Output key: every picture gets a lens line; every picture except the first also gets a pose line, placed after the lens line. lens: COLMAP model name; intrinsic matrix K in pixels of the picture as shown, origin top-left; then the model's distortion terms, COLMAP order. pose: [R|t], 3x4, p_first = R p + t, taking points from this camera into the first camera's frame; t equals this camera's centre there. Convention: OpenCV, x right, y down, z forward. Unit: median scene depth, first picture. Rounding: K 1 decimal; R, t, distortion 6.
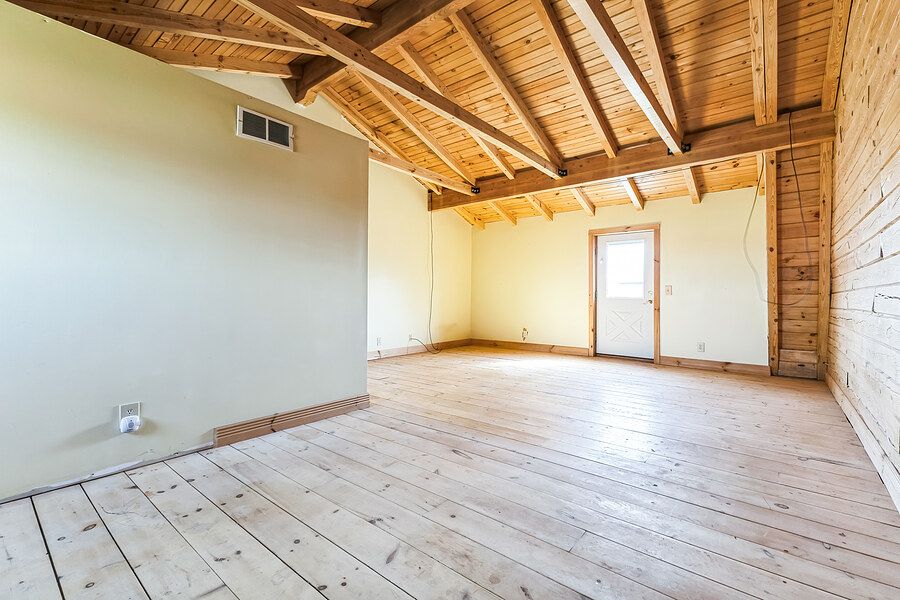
lens RADIAL K [[398.9, 0, 454.6], [0, 398.9, 303.6], [0, 0, 1]] dist [0.009934, 0.000301]
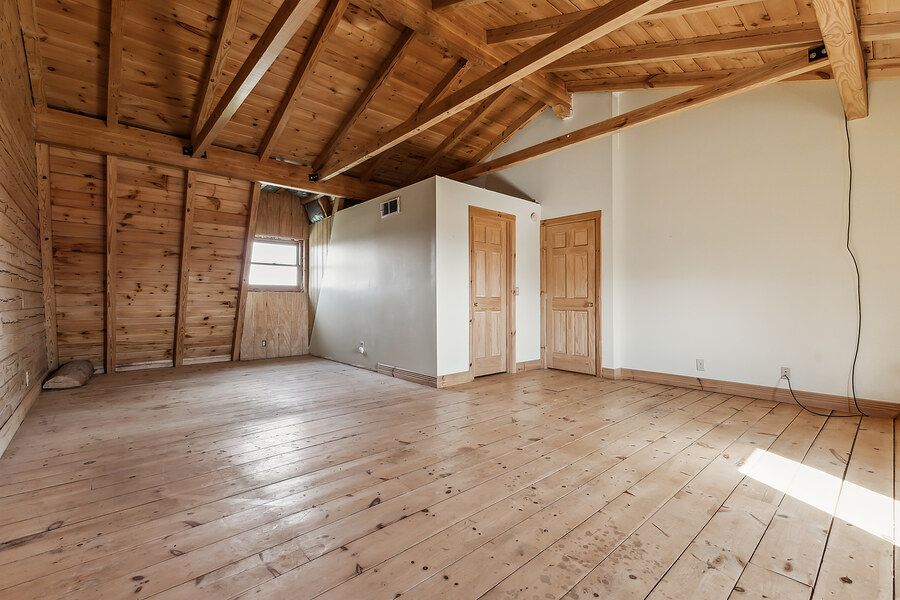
lens RADIAL K [[398.9, 0, 455.7], [0, 398.9, 296.9], [0, 0, 1]] dist [0.009934, 0.000301]
pose [[-0.153740, -0.008658, -0.988073, 1.354115], [-0.005719, 0.999953, -0.007872, -0.014112], [0.988095, 0.004440, -0.153782, 1.669027]]
